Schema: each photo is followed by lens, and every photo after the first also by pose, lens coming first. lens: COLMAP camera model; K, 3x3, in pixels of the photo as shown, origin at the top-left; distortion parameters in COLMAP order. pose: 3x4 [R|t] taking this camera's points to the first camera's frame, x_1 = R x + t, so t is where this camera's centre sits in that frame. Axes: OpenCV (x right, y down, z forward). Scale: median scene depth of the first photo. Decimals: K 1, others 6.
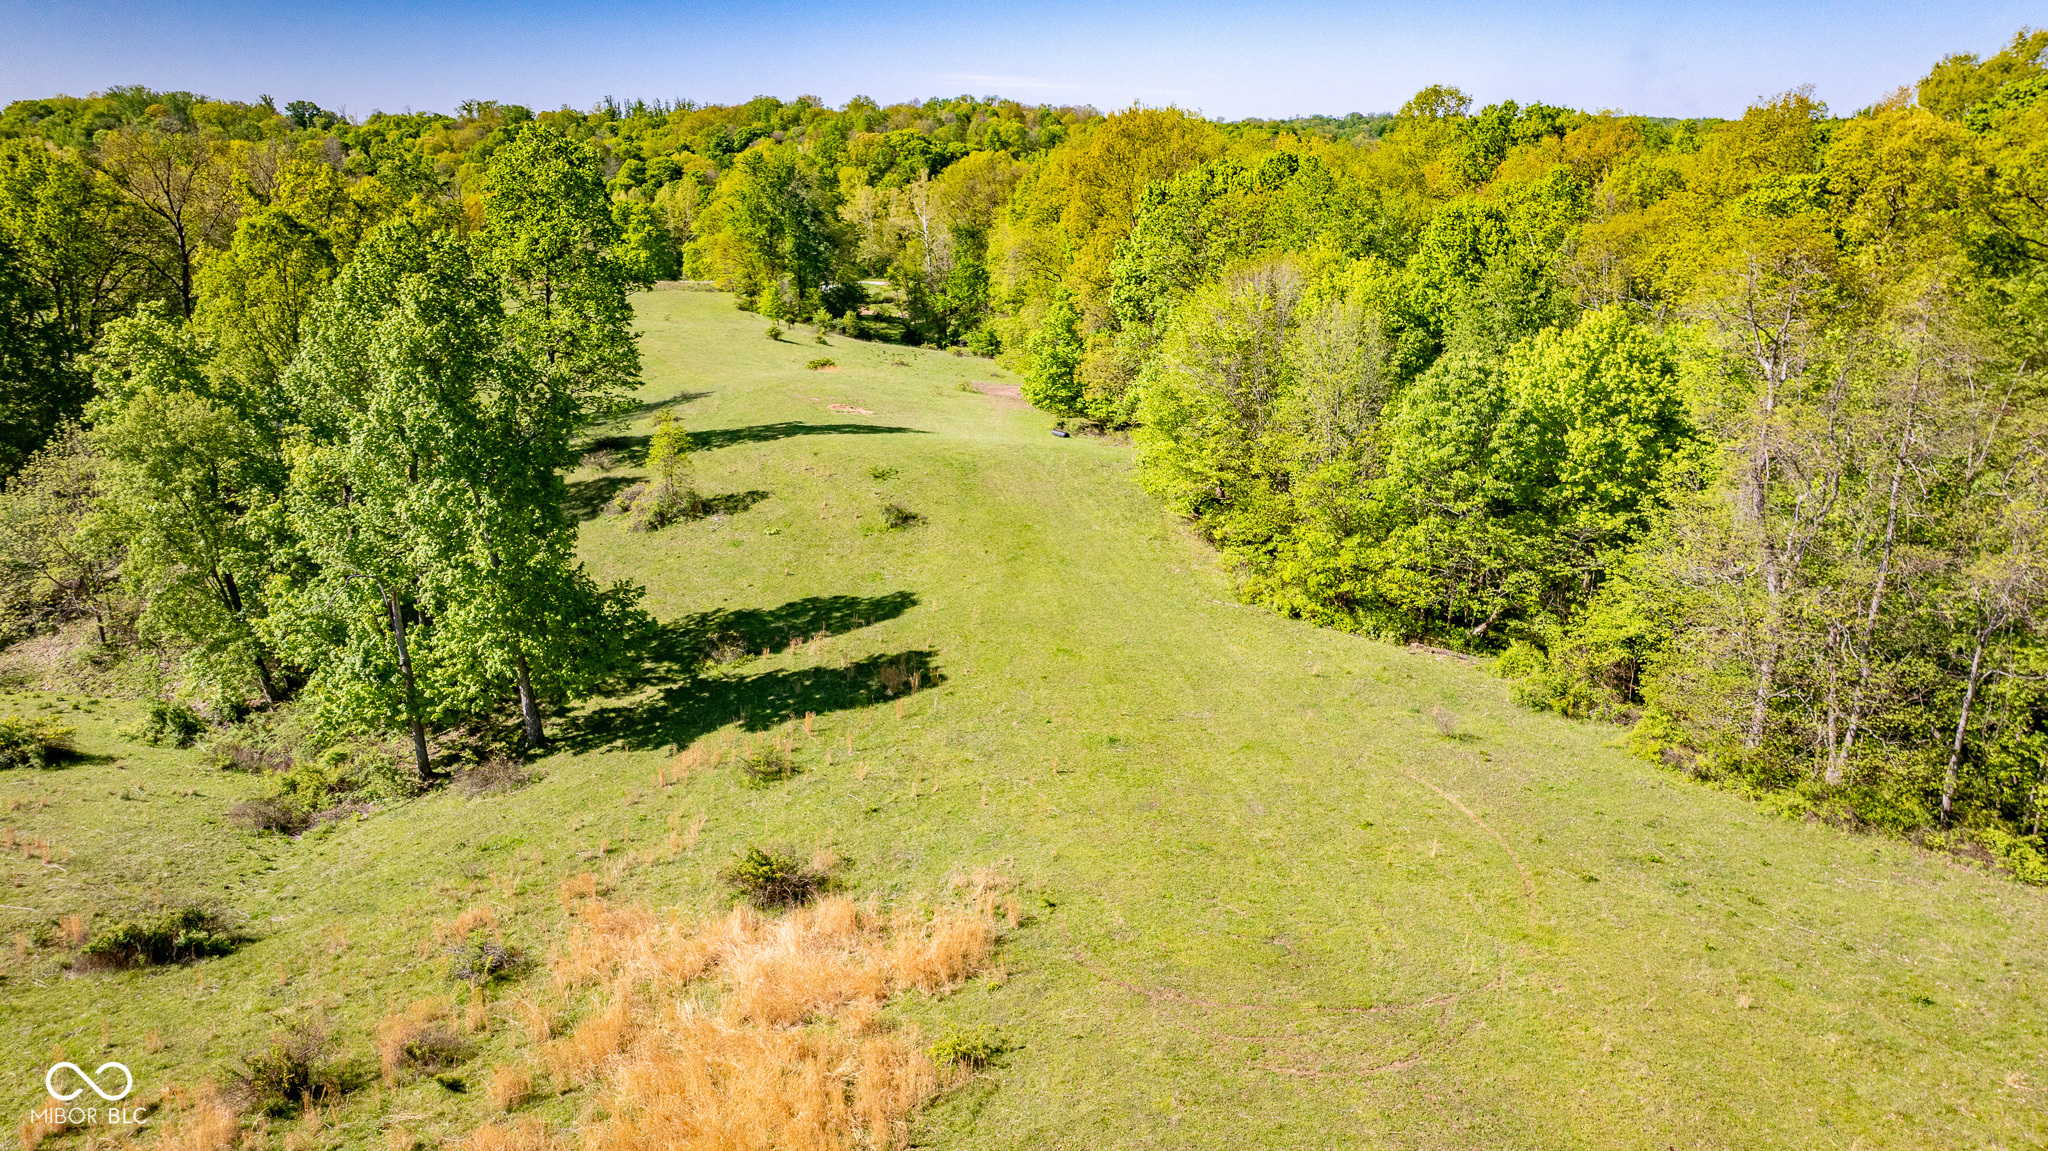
lens RADIAL K [[1445.7, 0, 1022.4], [0, 1445.7, 573.3], [0, 0, 1]] dist [-0.043097, 0.046121]
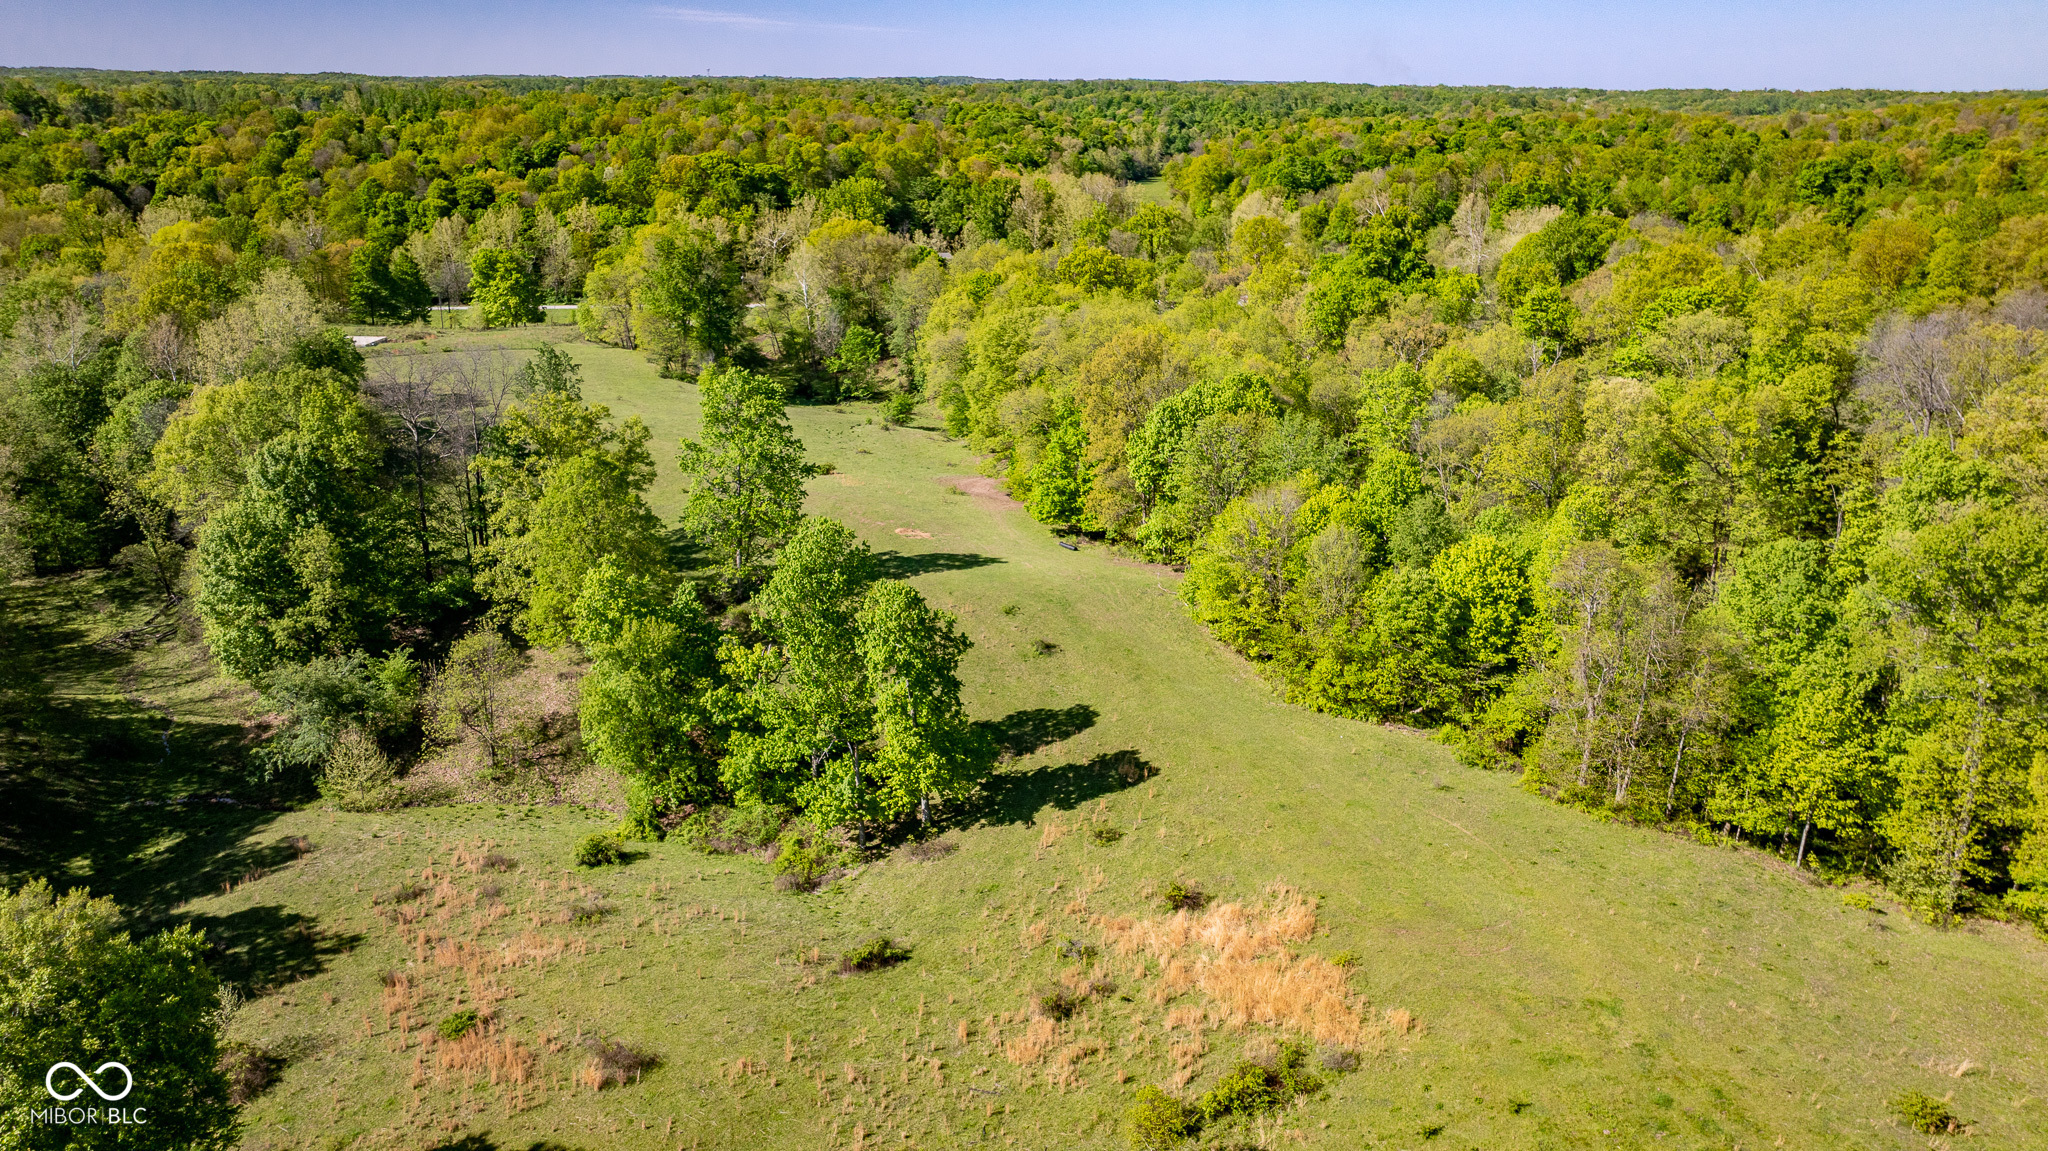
lens RADIAL K [[1445.7, 0, 1022.7], [0, 1445.7, 571.2], [0, 0, 1]] dist [-0.043097, 0.046121]
pose [[0.981146, -0.051590, 0.186253, -0.492423], [0.044565, 0.998135, 0.041716, -0.233343], [-0.188058, -0.032629, 0.981616, -0.656239]]
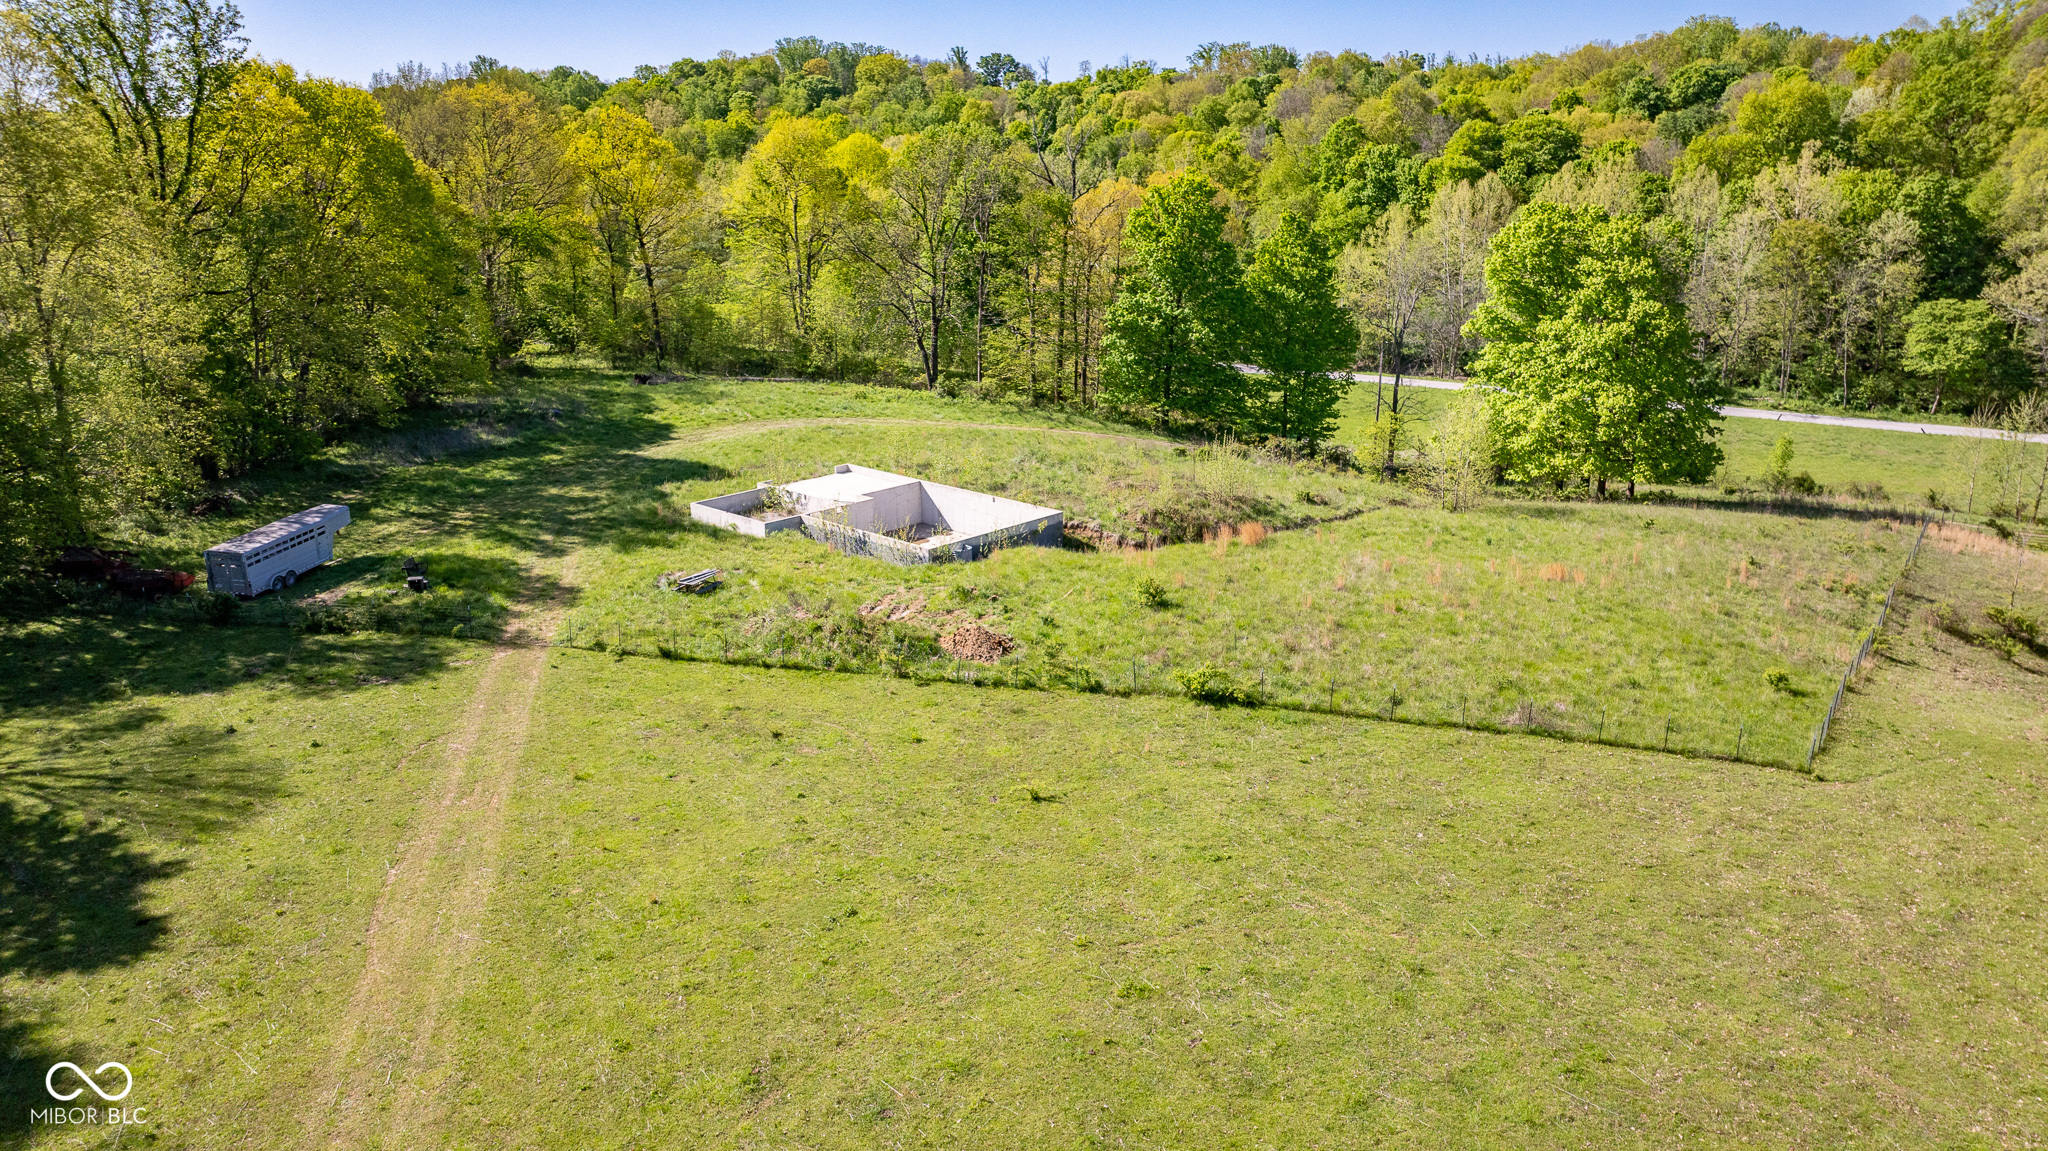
lens RADIAL K [[1445.7, 0, 1024.9], [0, 1445.7, 571.5], [0, 0, 1]] dist [-0.043097, 0.046121]
pose [[0.881178, 0.136200, -0.452741, -1.145721], [-0.135589, 0.990182, 0.033981, -0.895390], [0.452924, 0.031444, 0.890994, 3.428983]]
